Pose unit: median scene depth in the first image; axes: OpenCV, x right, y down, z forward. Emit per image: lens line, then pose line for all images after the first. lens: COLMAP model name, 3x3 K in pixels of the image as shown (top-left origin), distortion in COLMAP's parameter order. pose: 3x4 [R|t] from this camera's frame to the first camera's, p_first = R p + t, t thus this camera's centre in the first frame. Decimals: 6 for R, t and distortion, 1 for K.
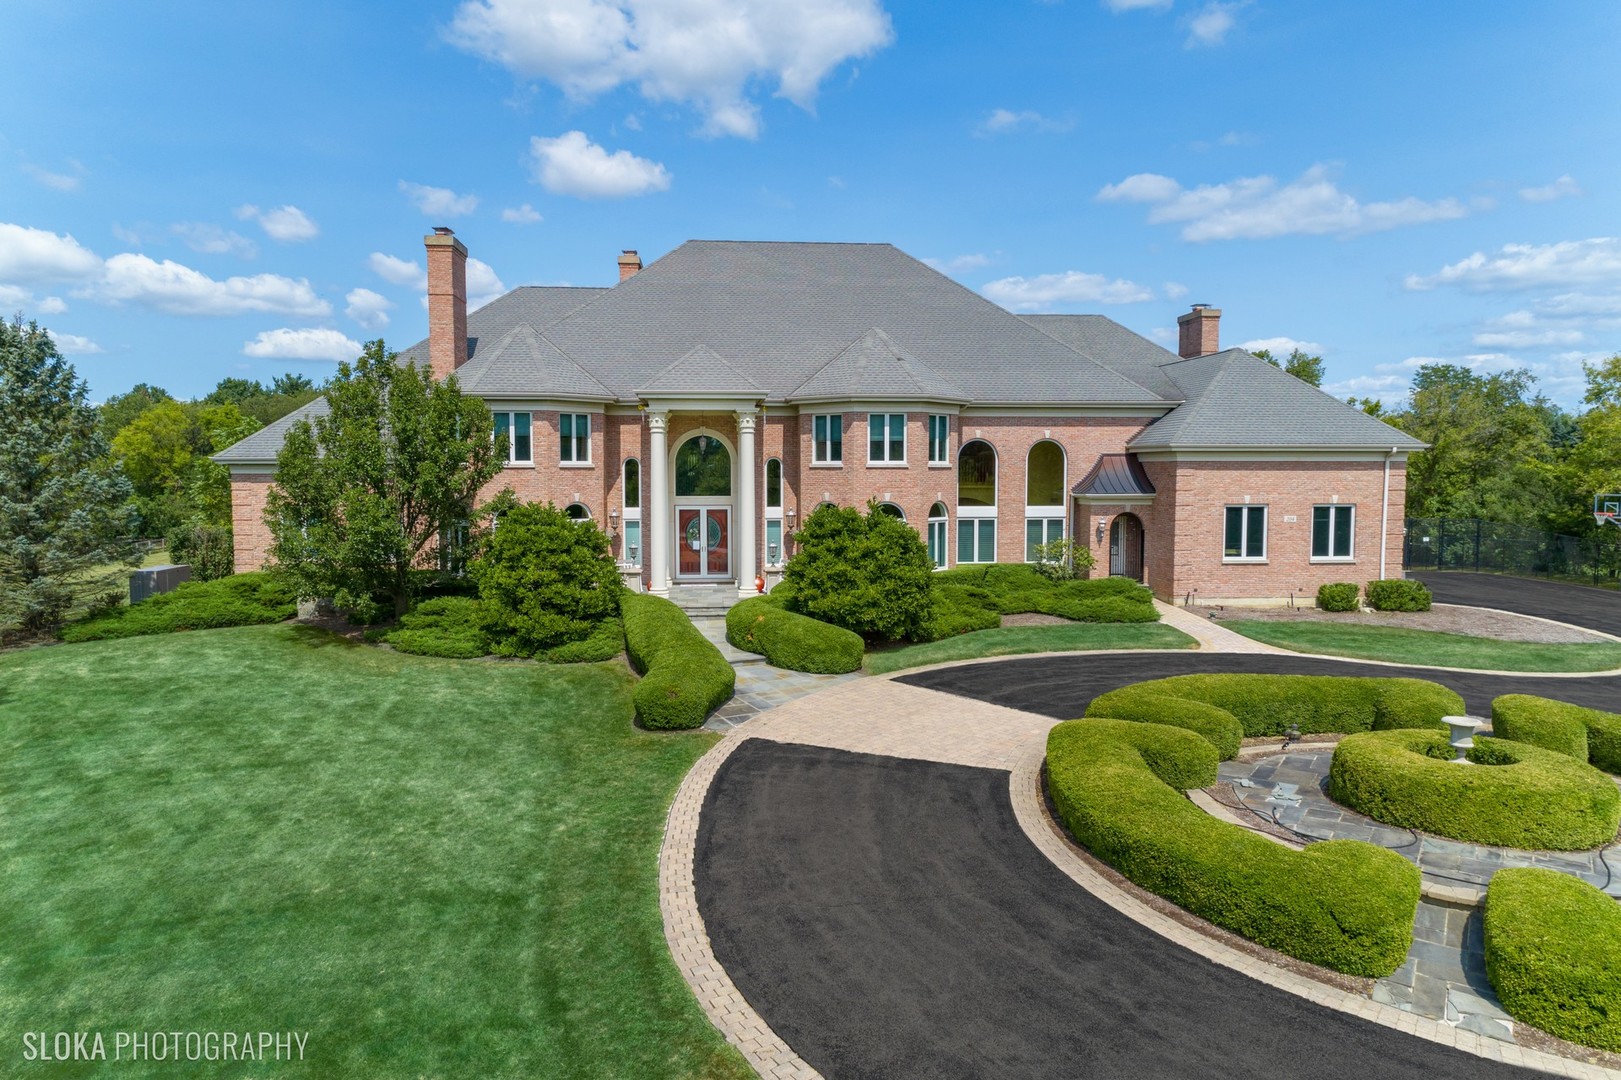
lens RADIAL K [[1175.3, 0, 811.4], [0, 1175.3, 592.8], [0, 0, 1]] dist [0.003307, 0.005062]
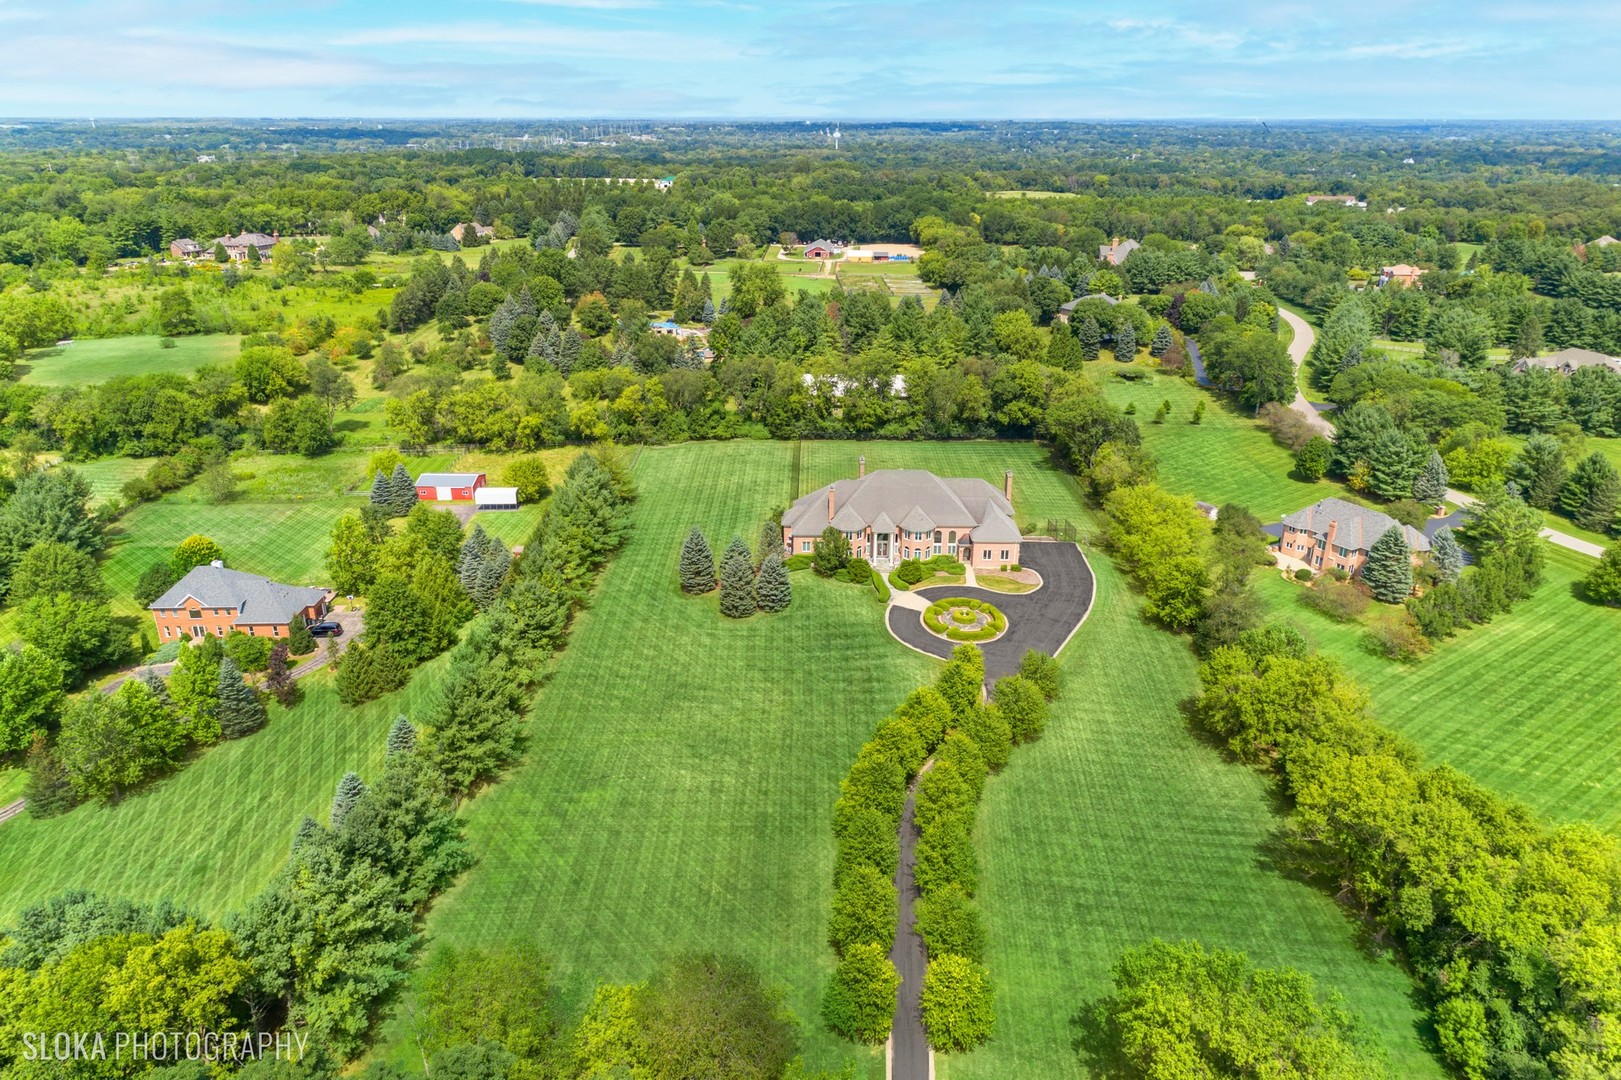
lens RADIAL K [[1175.3, 0, 811.4], [0, 1175.3, 592.8], [0, 0, 1]] dist [0.003307, 0.005062]
pose [[0.996555, 0.047453, -0.068011, -0.040996], [-0.026849, 0.960555, 0.276792, -1.302723], [0.078463, -0.274012, 0.958520, -4.060664]]
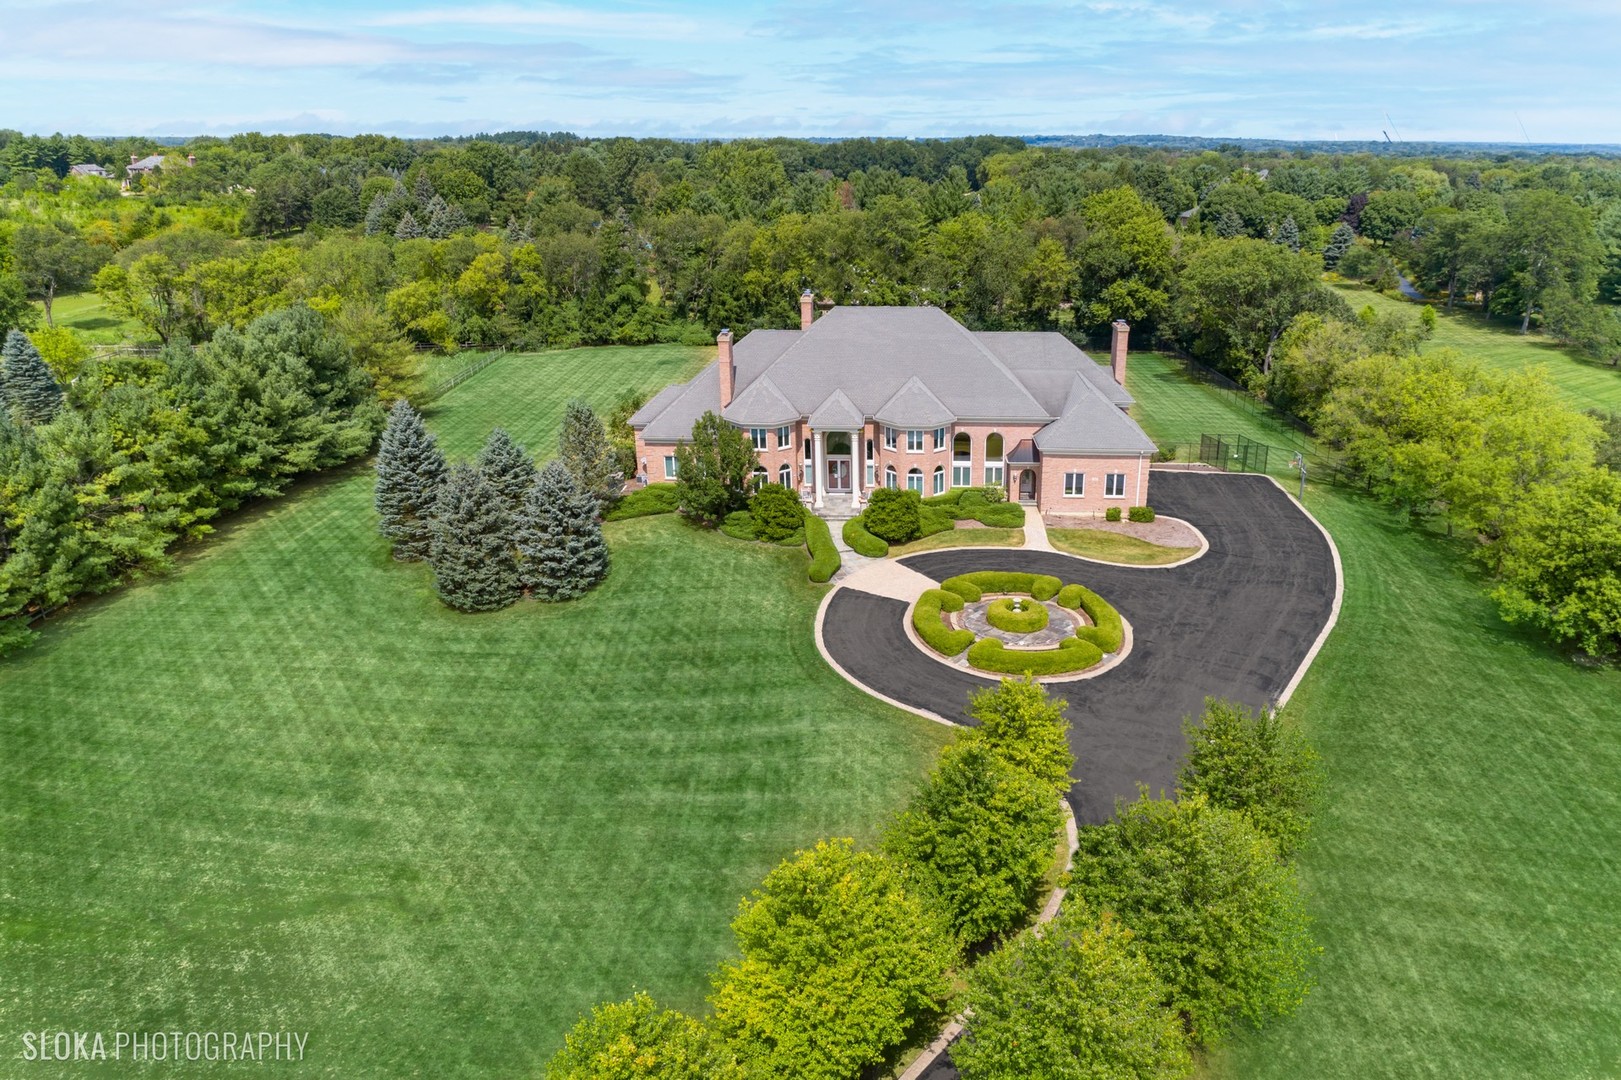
lens RADIAL K [[1205.4, 0, 761.4], [0, 1205.4, 561.4], [0, 0, 1]] dist [0.039170, -0.053751]
pose [[0.983708, 0.053636, -0.171589, 0.182499], [-0.013655, 0.973992, 0.226171, -0.428973], [0.179257, -0.220144, 0.958855, -1.392567]]
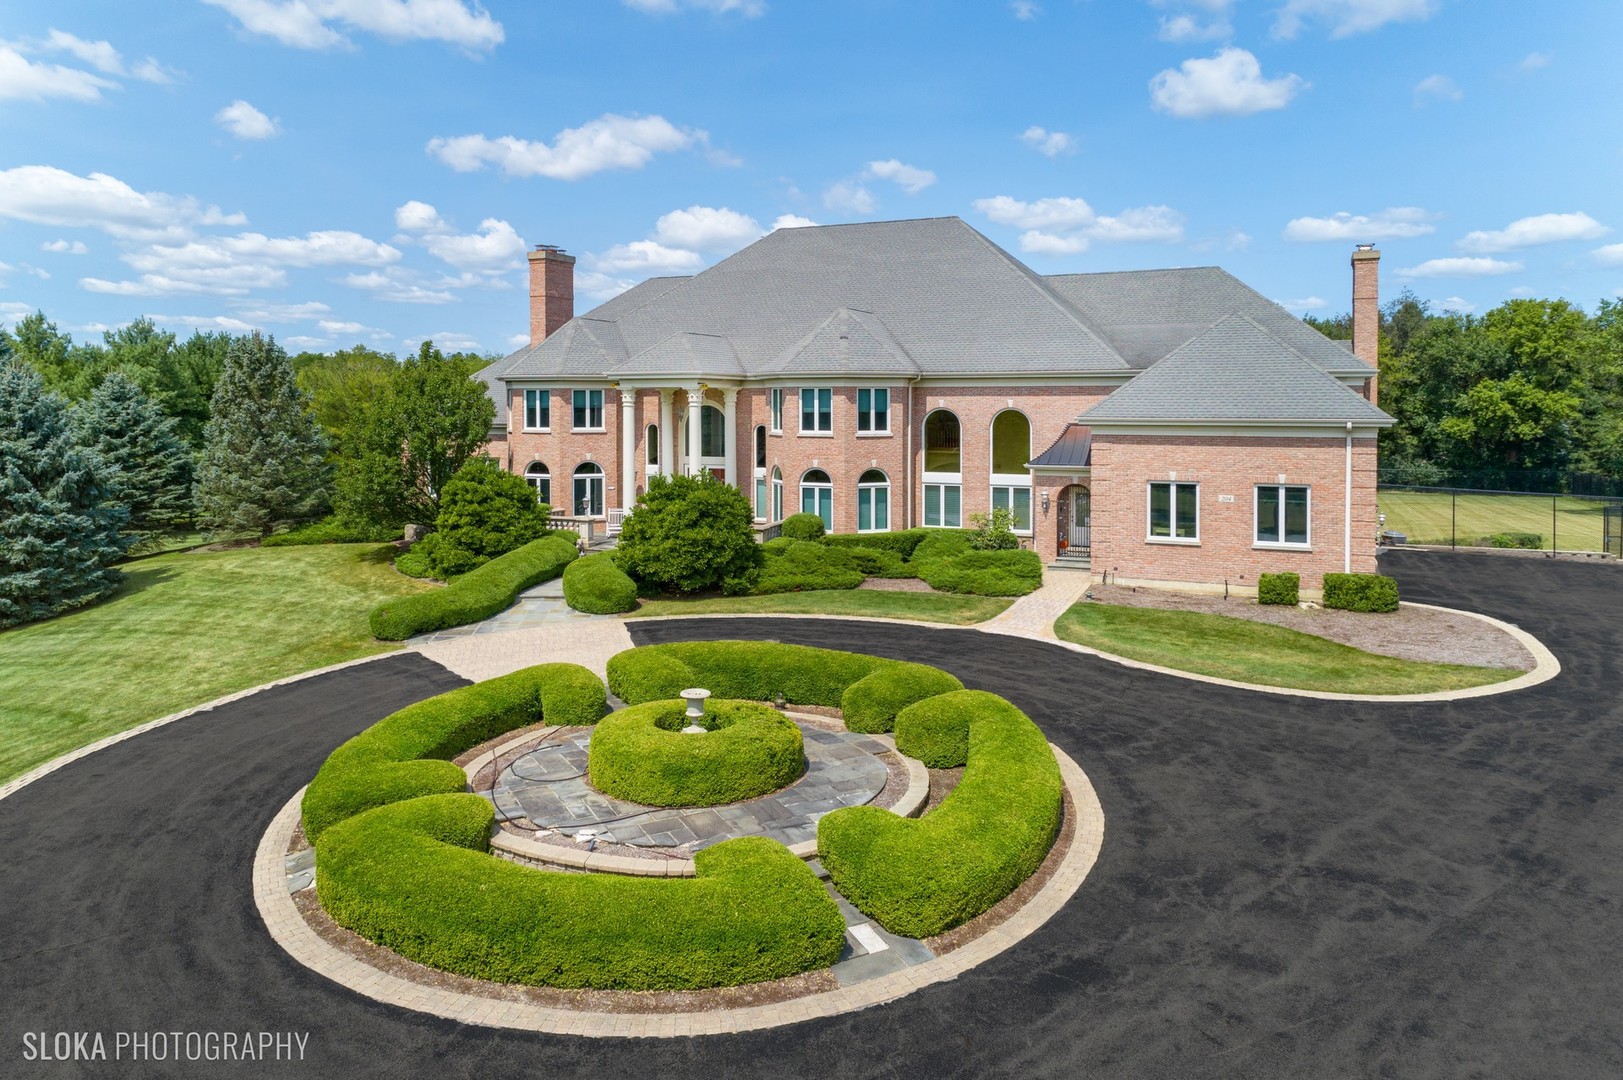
lens RADIAL K [[1171.6, 0, 719.7], [0, 1171.6, 454.8], [0, 0, 1]] dist [0.038472, 0.004373]
pose [[0.861442, 0.023678, -0.507304, 0.533762], [-0.053644, 0.997567, -0.044531, -0.034712], [0.505015, 0.065575, 0.860616, 0.006440]]
